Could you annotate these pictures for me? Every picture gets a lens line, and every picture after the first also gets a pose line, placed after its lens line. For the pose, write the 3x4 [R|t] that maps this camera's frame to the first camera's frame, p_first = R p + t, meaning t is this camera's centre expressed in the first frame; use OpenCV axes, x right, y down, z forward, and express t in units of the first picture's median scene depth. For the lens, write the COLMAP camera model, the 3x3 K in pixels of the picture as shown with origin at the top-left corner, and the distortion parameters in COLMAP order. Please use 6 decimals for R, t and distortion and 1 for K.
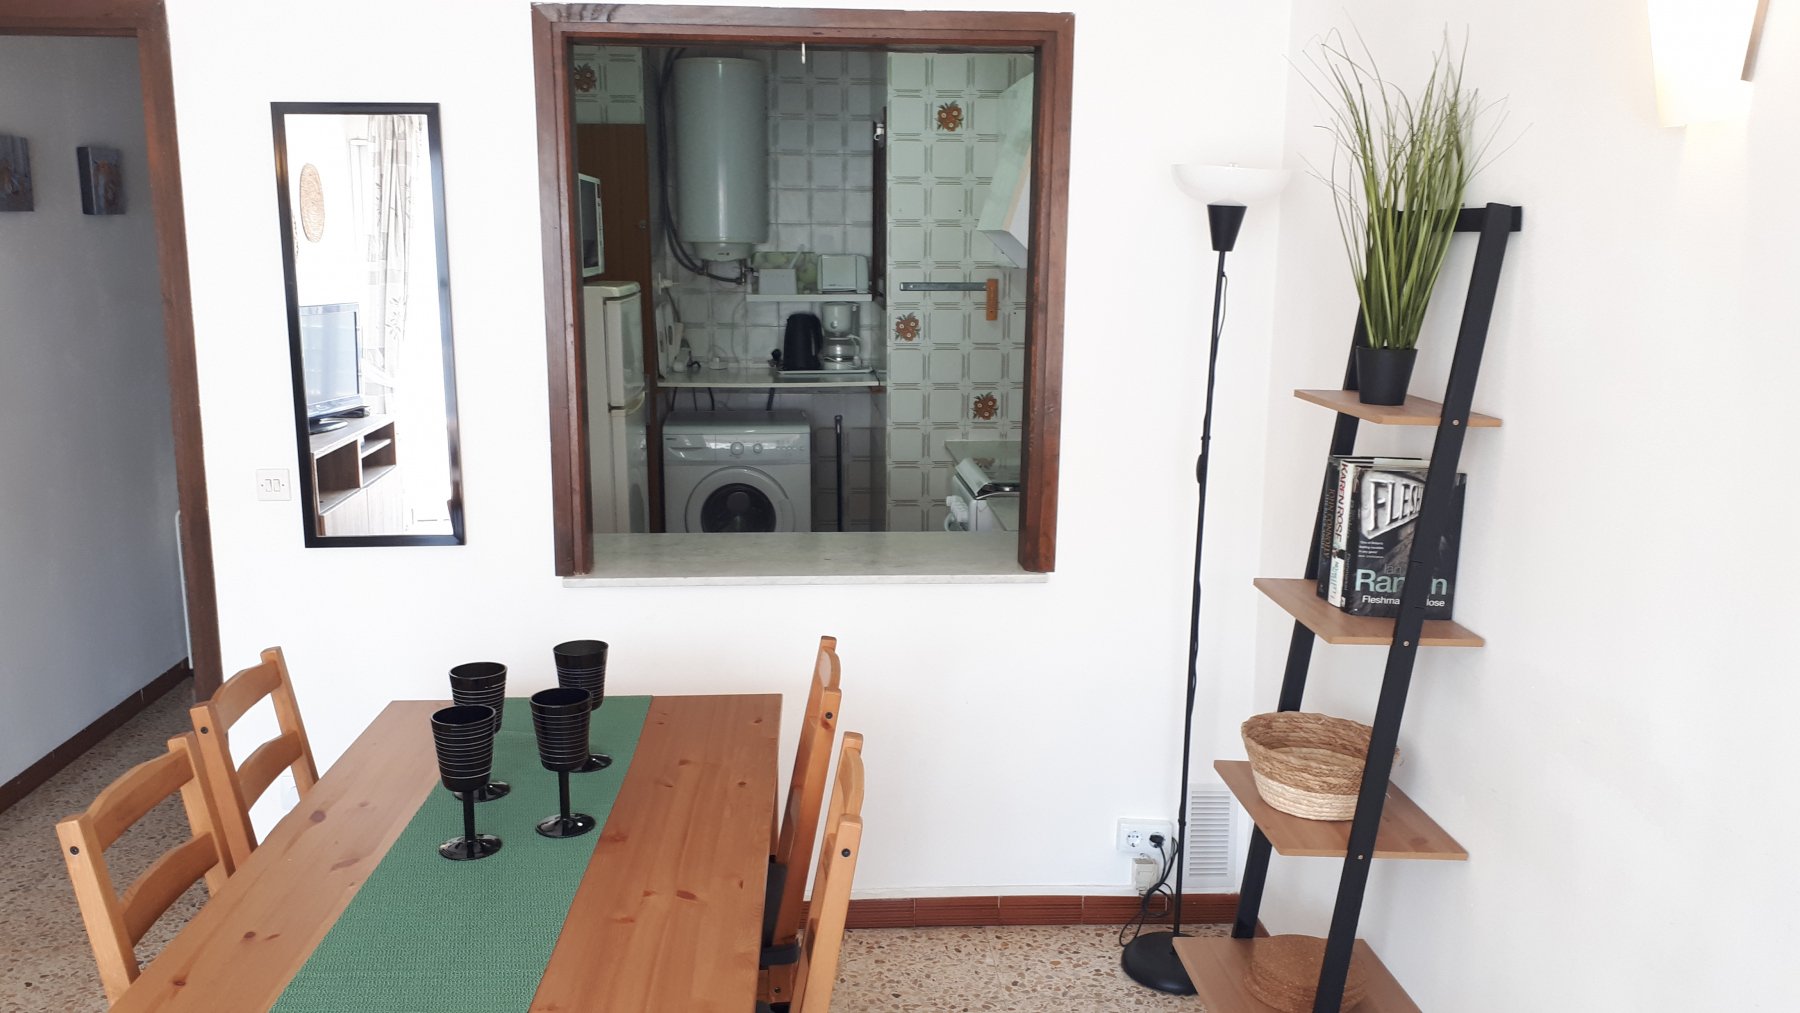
lens RADIAL K [[1473.7, 0, 891.2], [0, 1473.7, 516.4], [0, 0, 1]] dist [0.183129, -0.459274]
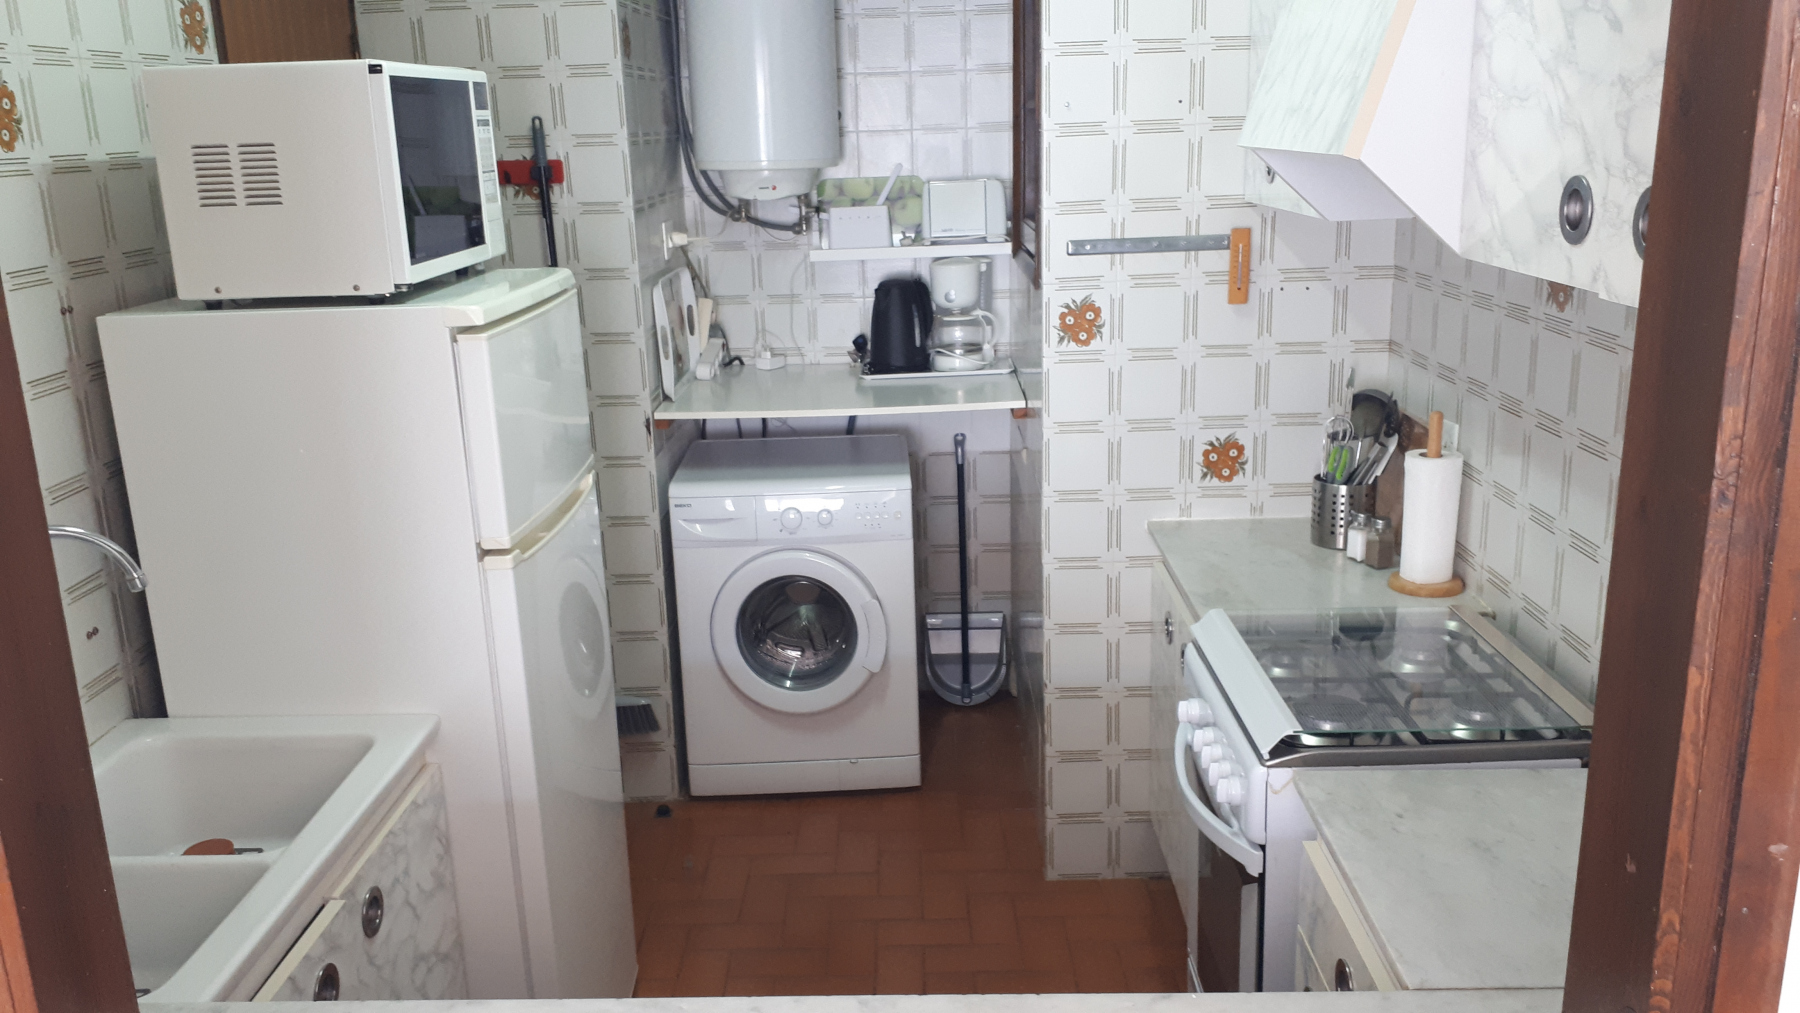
lens RADIAL K [[1473.7, 0, 891.2], [0, 1473.7, 516.4], [0, 0, 1]] dist [0.183129, -0.459274]
pose [[0.995914, -0.013286, -0.089319, -0.009800], [0.019861, 0.997125, 0.073123, -0.086798], [0.088090, -0.074598, 0.993315, 0.392330]]
